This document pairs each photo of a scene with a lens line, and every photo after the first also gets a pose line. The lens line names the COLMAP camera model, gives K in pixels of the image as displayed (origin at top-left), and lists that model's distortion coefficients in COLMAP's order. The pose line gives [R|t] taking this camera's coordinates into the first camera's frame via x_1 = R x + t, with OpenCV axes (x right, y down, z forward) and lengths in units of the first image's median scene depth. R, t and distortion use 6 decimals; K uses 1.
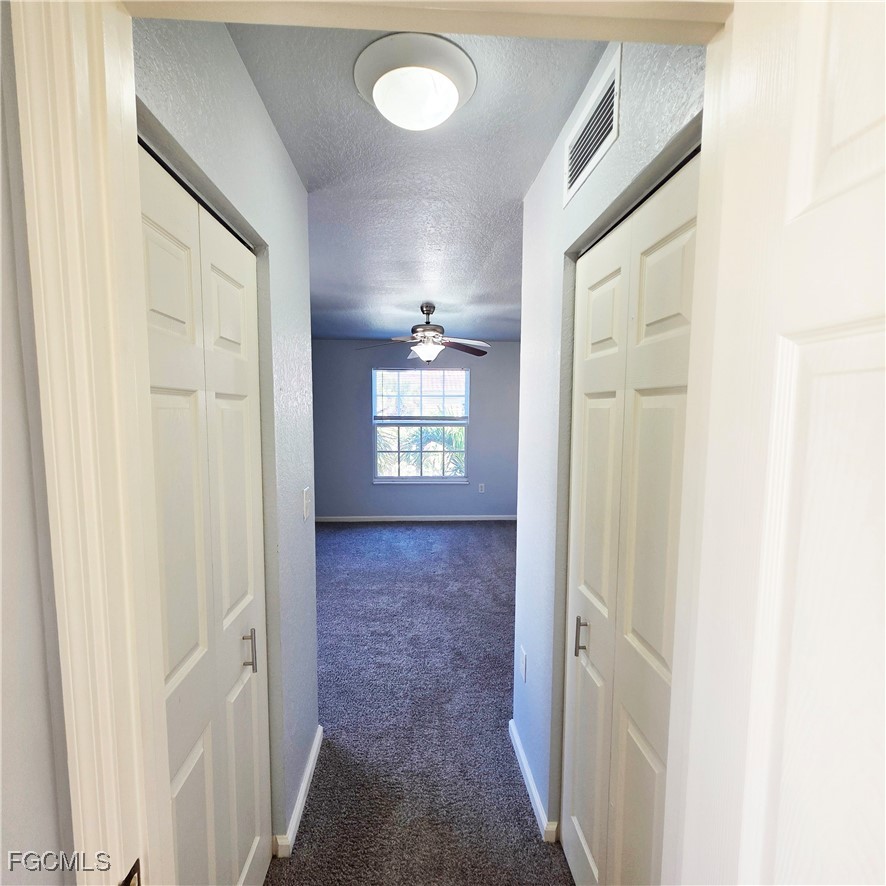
lens RADIAL K [[473.2, 0, 442.4], [0, 473.2, 443.6], [0, 0, 1]] dist [0.002181, 0.000774]
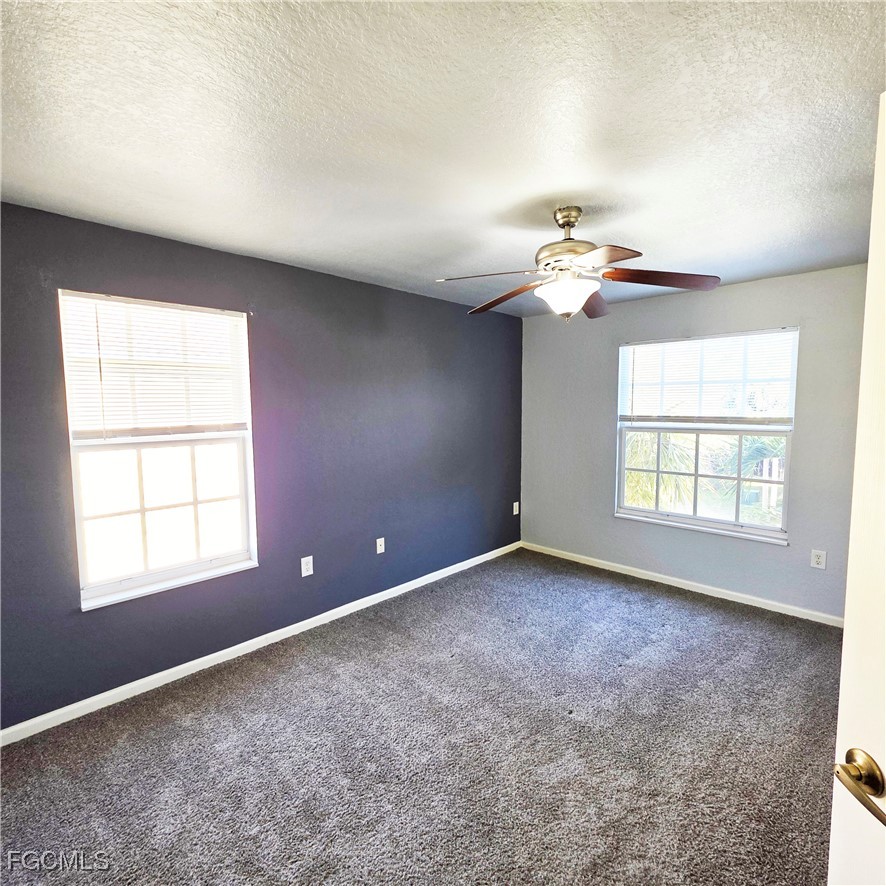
lens RADIAL K [[473.2, 0, 438.7], [0, 473.2, 449.2], [0, 0, 1]] dist [0.002181, 0.000774]
pose [[0.677246, 0.057614, -0.733497, 0.211363], [-0.042973, 0.998325, 0.038738, -0.031304], [0.734500, 0.005285, 0.678588, 0.434945]]
